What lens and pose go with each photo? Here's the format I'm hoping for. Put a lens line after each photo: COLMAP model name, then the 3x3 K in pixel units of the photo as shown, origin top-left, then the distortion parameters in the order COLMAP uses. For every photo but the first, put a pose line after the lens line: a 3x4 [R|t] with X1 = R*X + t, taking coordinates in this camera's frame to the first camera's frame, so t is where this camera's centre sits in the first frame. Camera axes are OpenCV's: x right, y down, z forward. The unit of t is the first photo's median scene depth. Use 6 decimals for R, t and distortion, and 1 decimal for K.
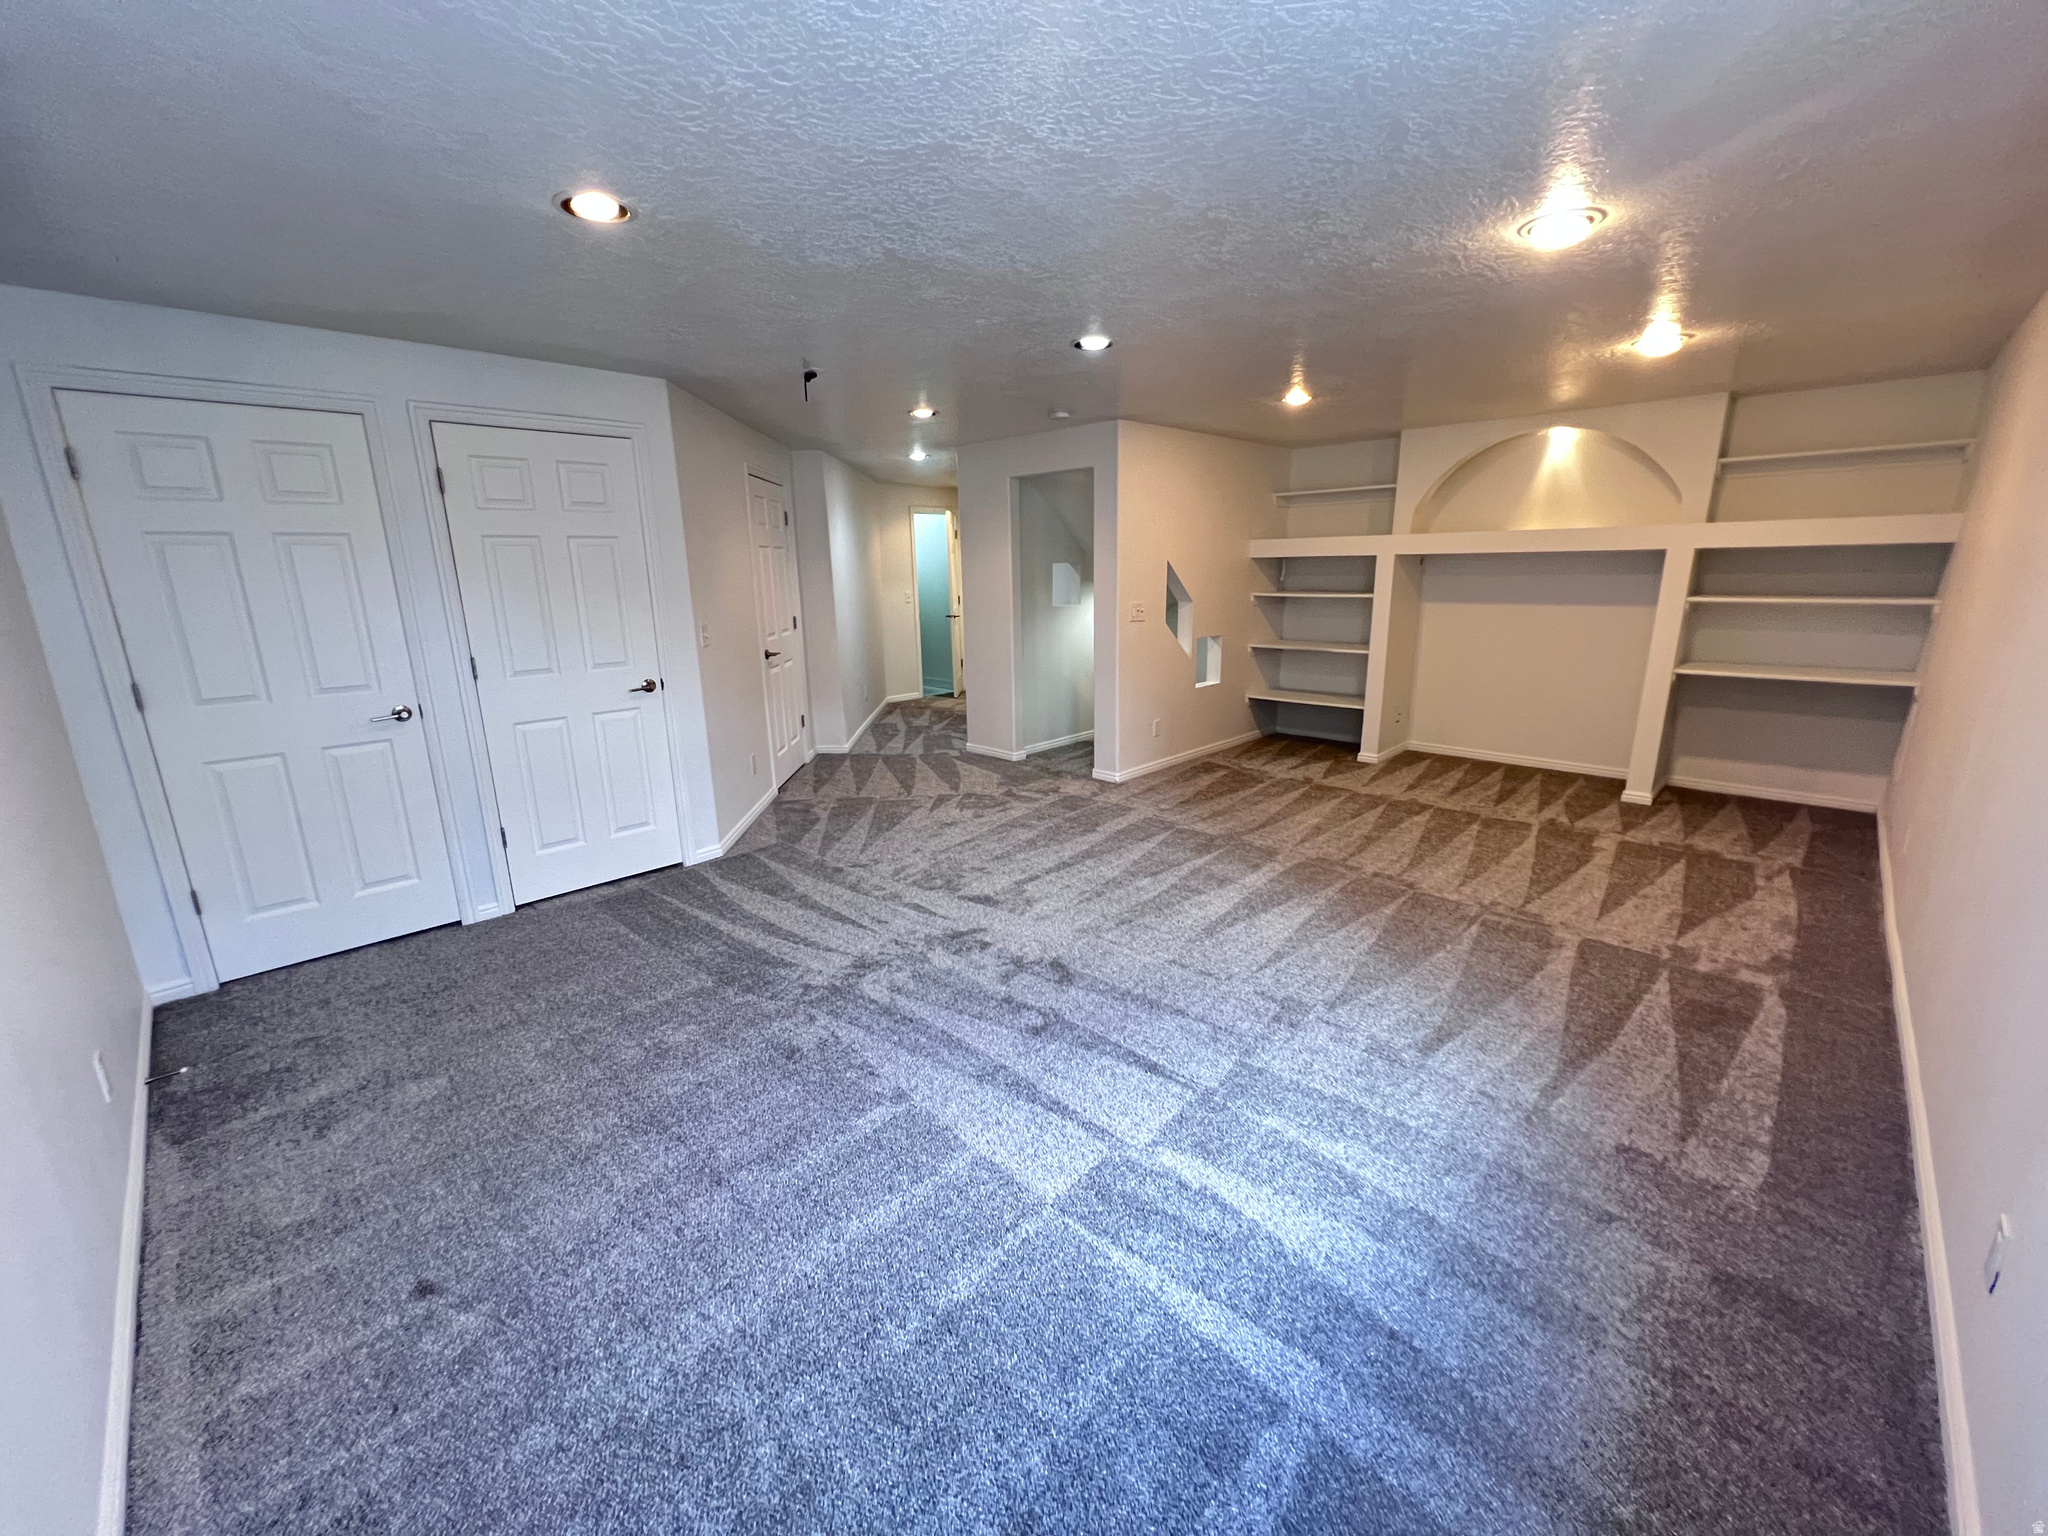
lens RADIAL K [[819.1, 0, 1018.2], [0, 819.1, 768.9], [0, 0, 1]] dist [-0.004046, -0.000446]
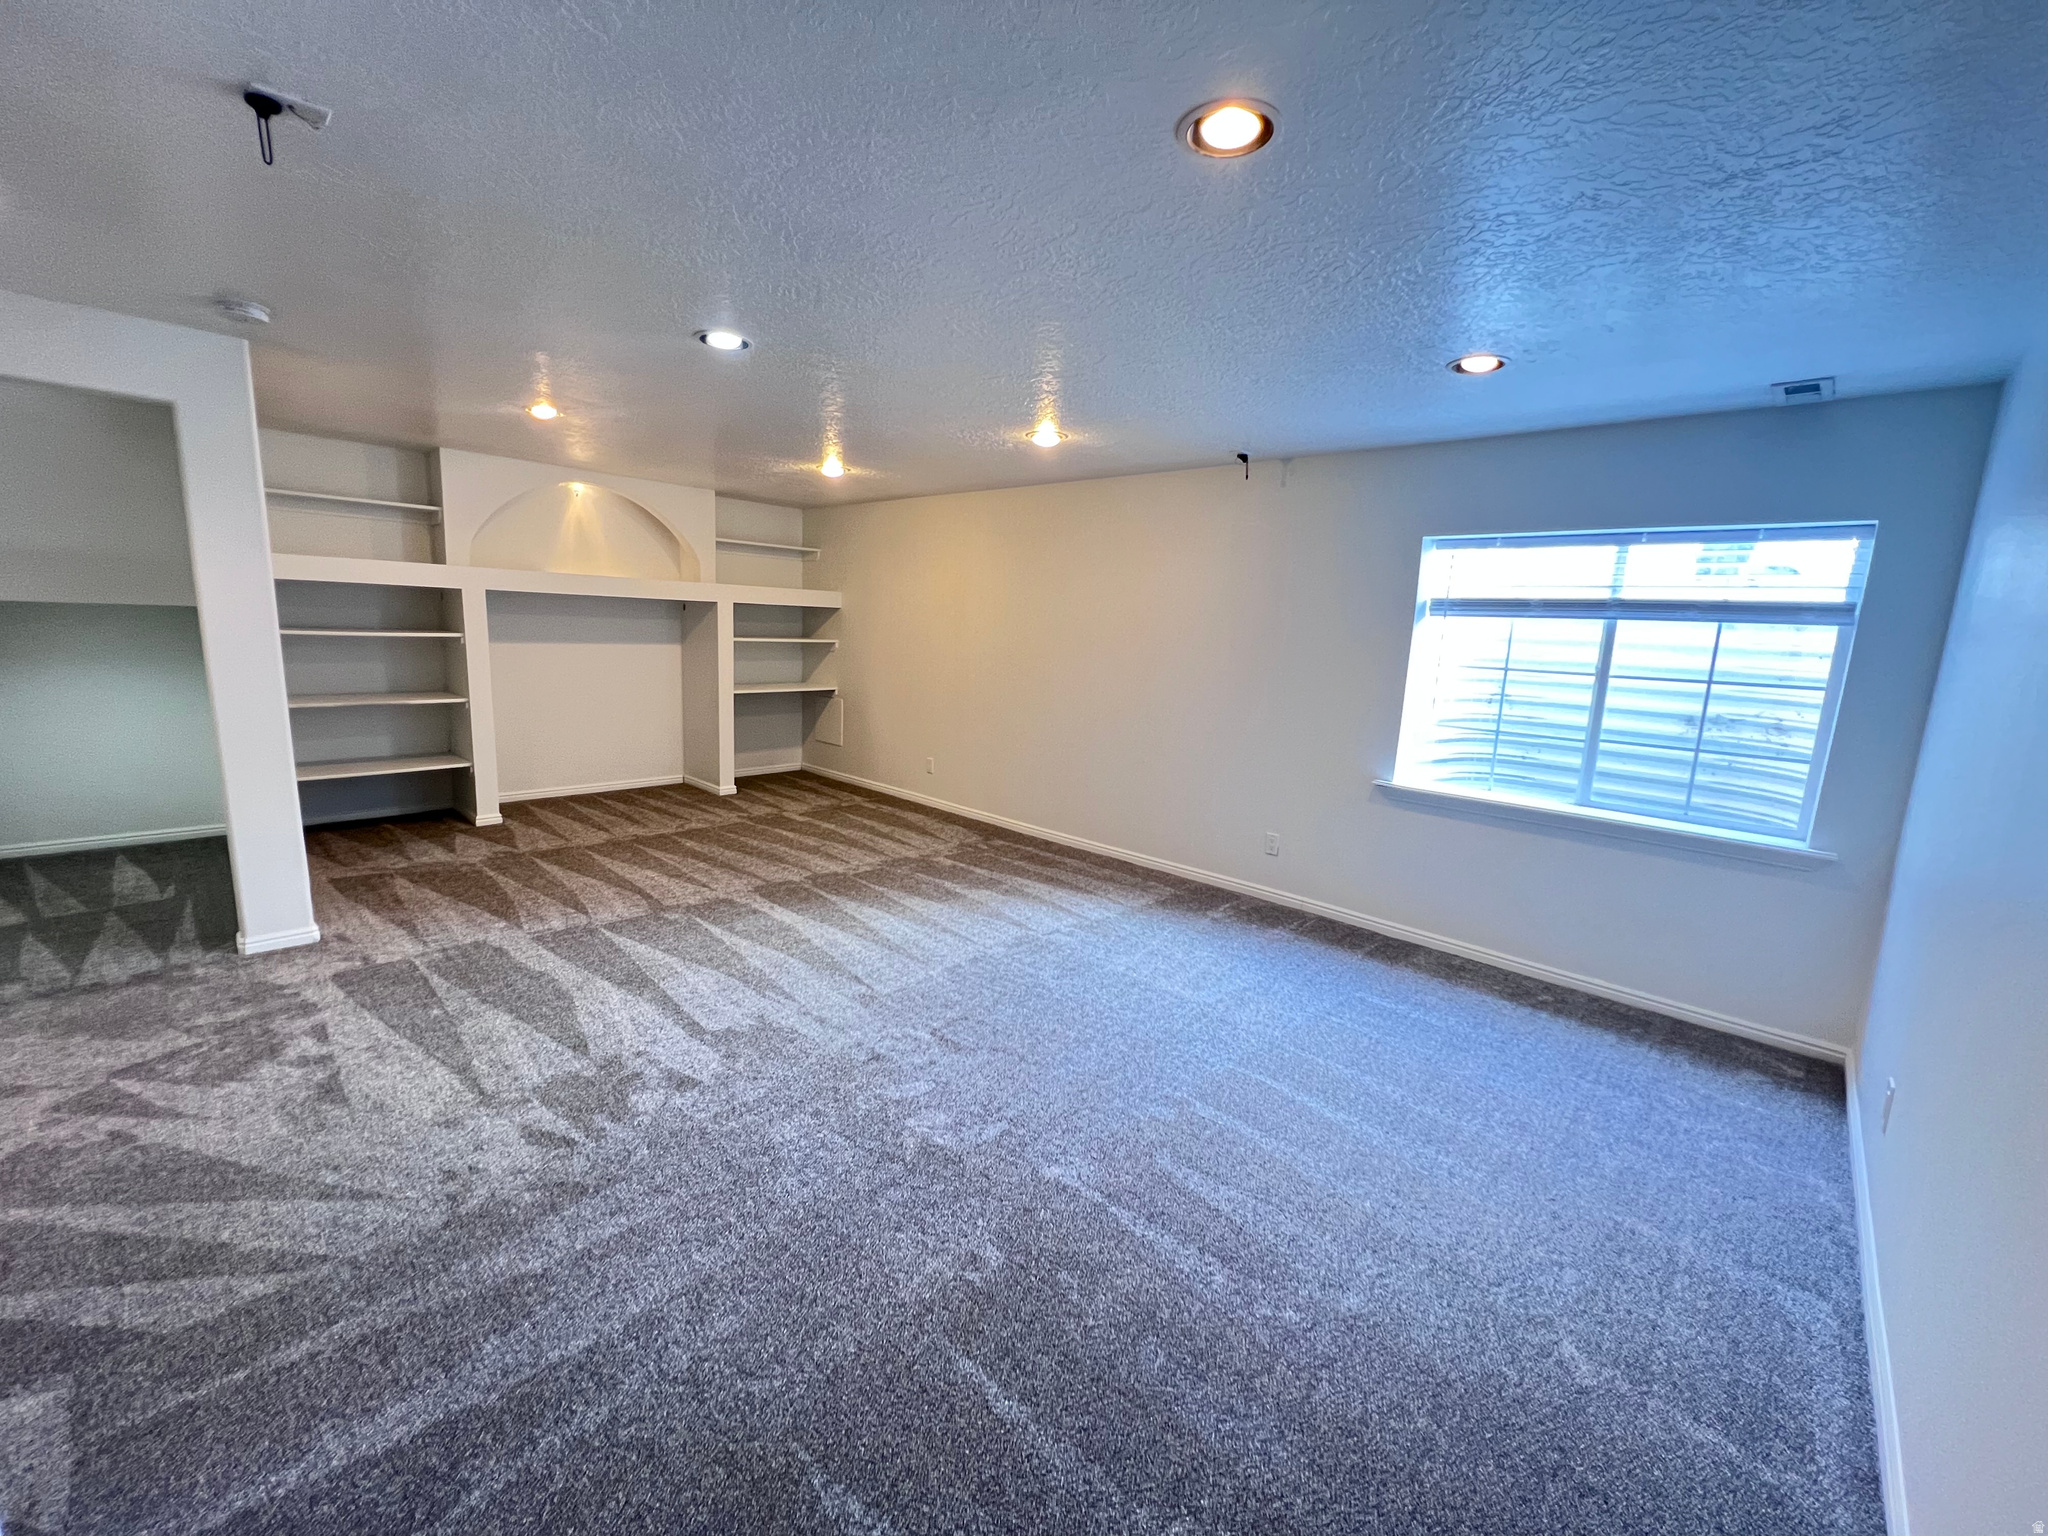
lens RADIAL K [[819.1, 0, 1028.5], [0, 819.1, 764.5], [0, 0, 1]] dist [-0.004046, -0.000446]
pose [[-0.028663, -0.154979, 0.987502, -0.728497], [0.196949, 0.967667, 0.157583, -0.156579], [-0.979995, 0.199004, 0.002787, 0.701143]]
